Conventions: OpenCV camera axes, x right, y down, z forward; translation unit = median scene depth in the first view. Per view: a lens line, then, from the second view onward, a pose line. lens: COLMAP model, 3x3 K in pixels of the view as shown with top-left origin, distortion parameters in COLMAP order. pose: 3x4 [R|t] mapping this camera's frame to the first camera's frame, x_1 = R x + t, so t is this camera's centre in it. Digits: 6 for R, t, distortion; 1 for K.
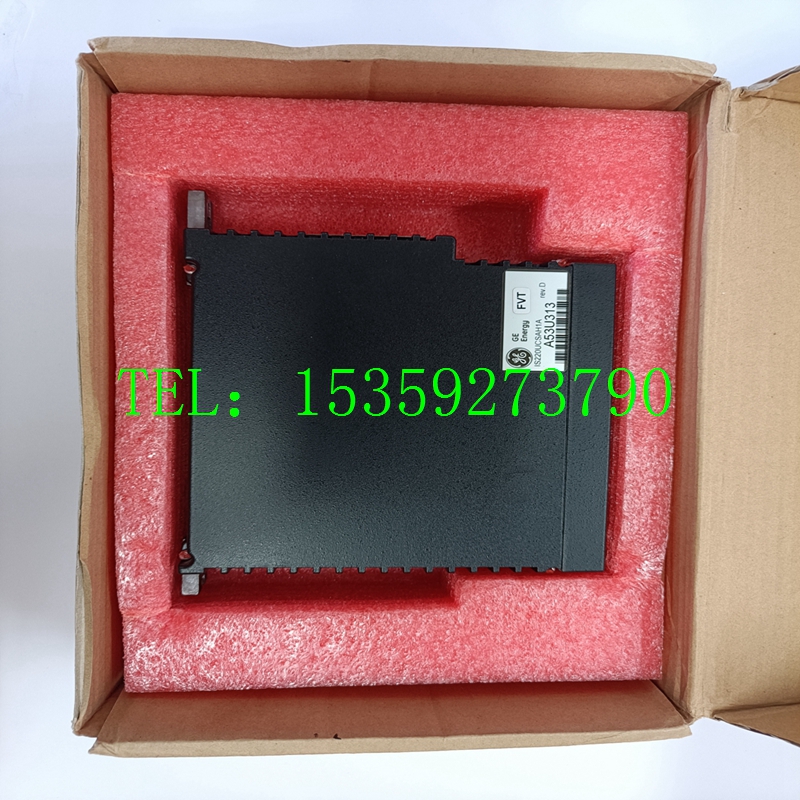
lens RADIAL K [[844.9, 0, 400.0], [0, 844.9, 400.0], [0, 0, 1]] dist [0.002701, 0.001001]
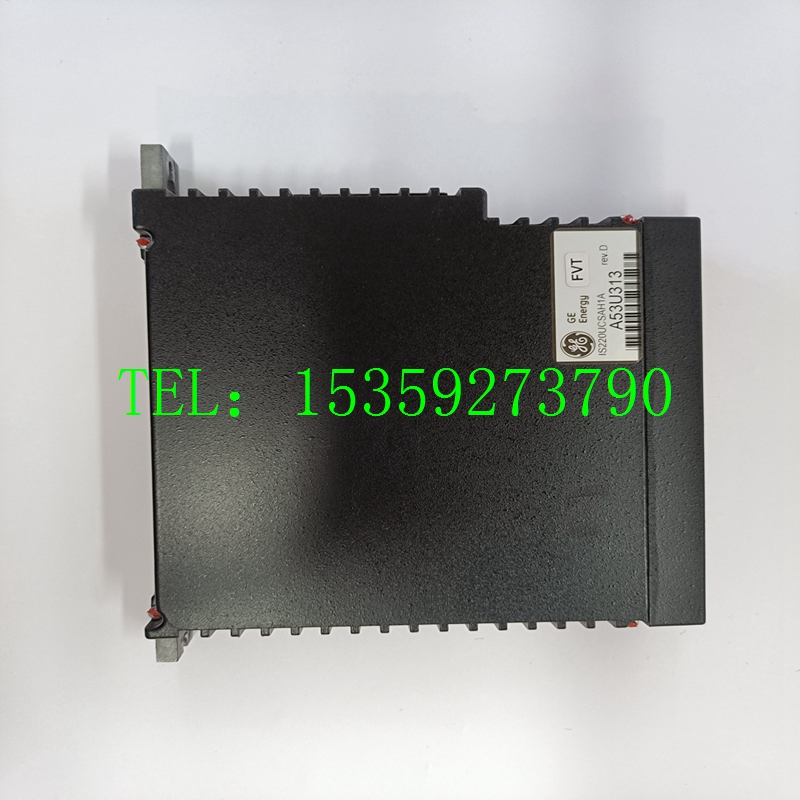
lens RADIAL K [[844.9, 0, 400.0], [0, 844.9, 400.0], [0, 0, 1]] dist [0.002701, 0.001001]
pose [[0.995986, -0.040200, -0.079979, 0.039700], [0.035207, 0.997400, -0.062881, 0.042897], [0.082299, 0.059813, 0.994811, 0.226941]]
